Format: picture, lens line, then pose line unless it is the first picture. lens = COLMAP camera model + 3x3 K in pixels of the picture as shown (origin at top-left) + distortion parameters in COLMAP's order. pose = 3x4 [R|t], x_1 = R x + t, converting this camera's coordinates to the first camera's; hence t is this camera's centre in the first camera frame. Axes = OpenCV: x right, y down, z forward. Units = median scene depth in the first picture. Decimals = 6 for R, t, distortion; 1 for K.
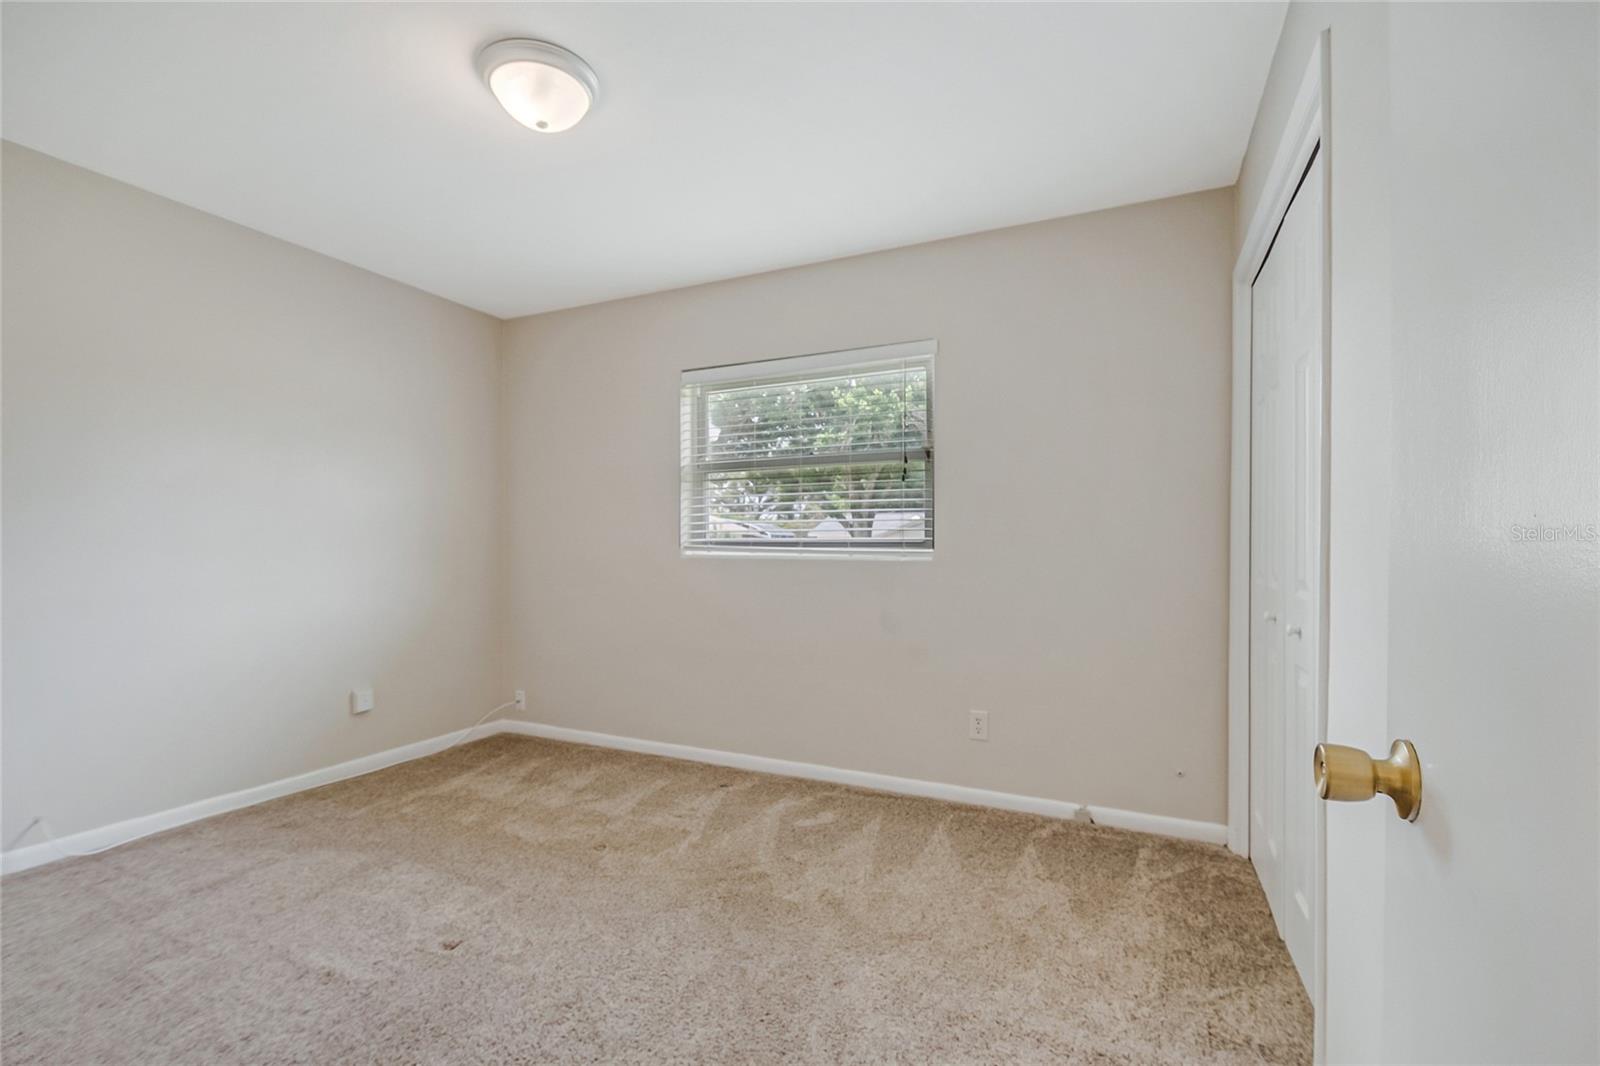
lens RADIAL K [[701.3, 0, 816.0], [0, 701.3, 543.3], [0, 0, 1]] dist [0.003043, -0.008260]
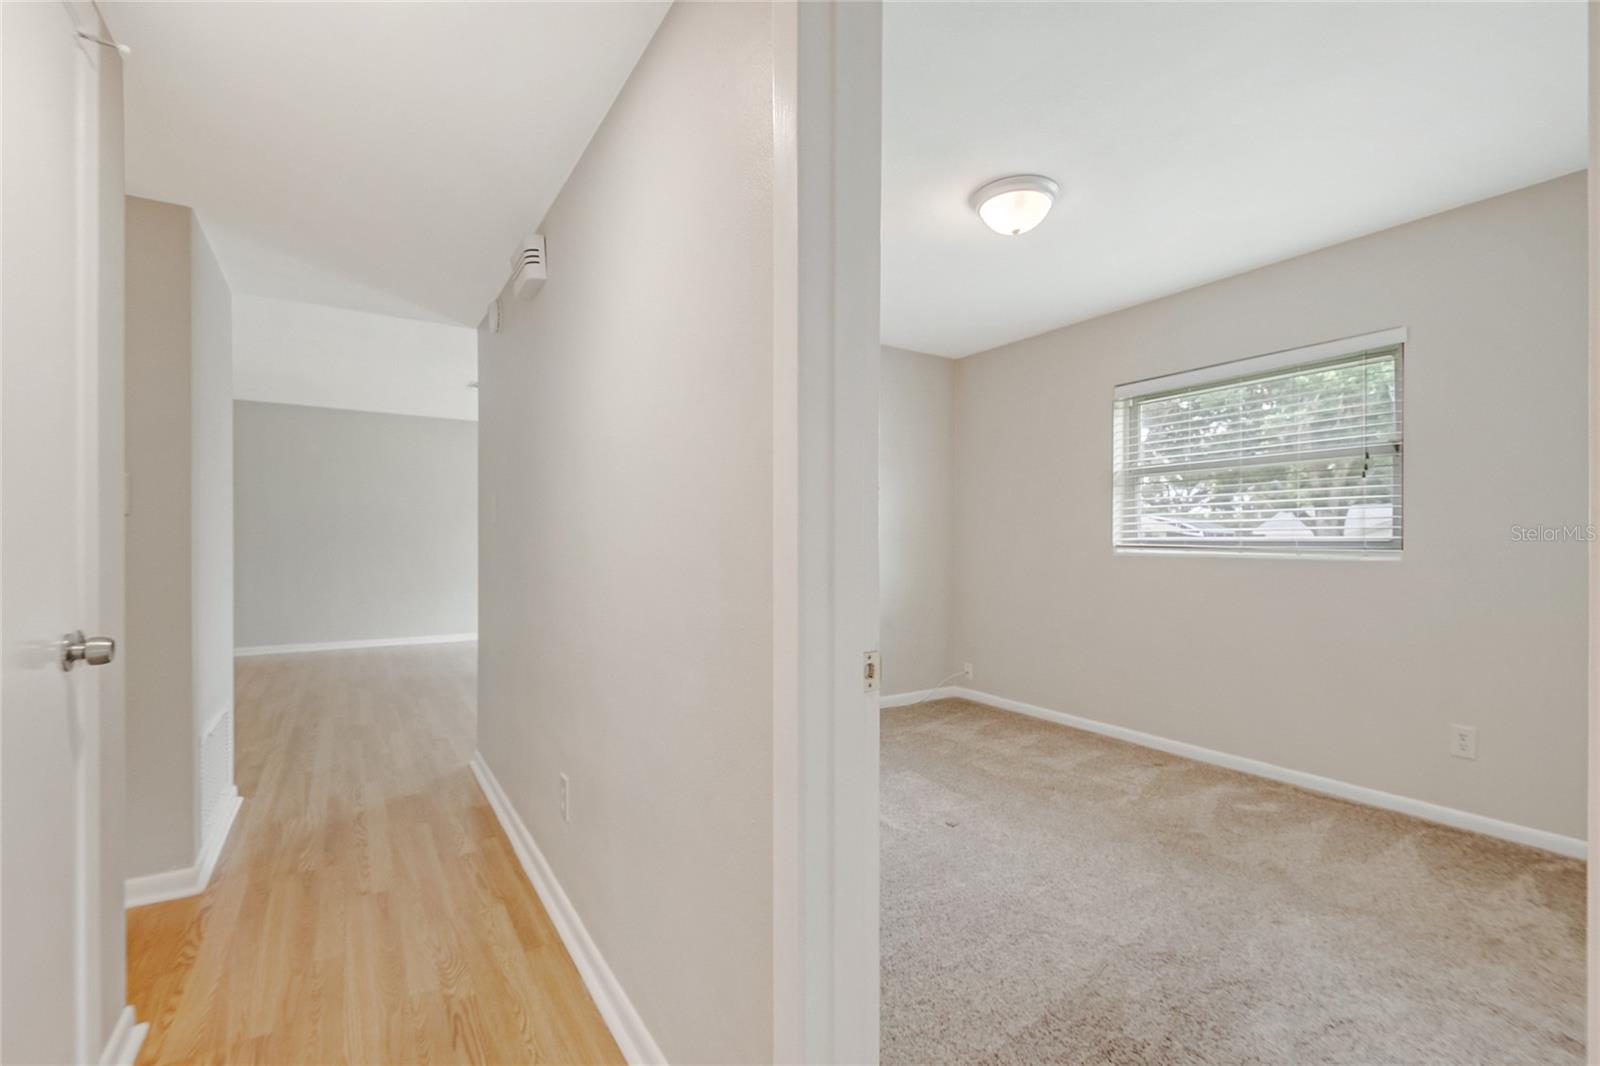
lens RADIAL K [[701.3, 0, 817.3], [0, 701.3, 528.8], [0, 0, 1]] dist [0.003043, -0.008260]
pose [[0.843460, -0.002314, -0.537187, 0.008943], [-0.007222, 0.999852, -0.015646, -0.000024], [0.537143, 0.017076, 0.843318, -0.246827]]
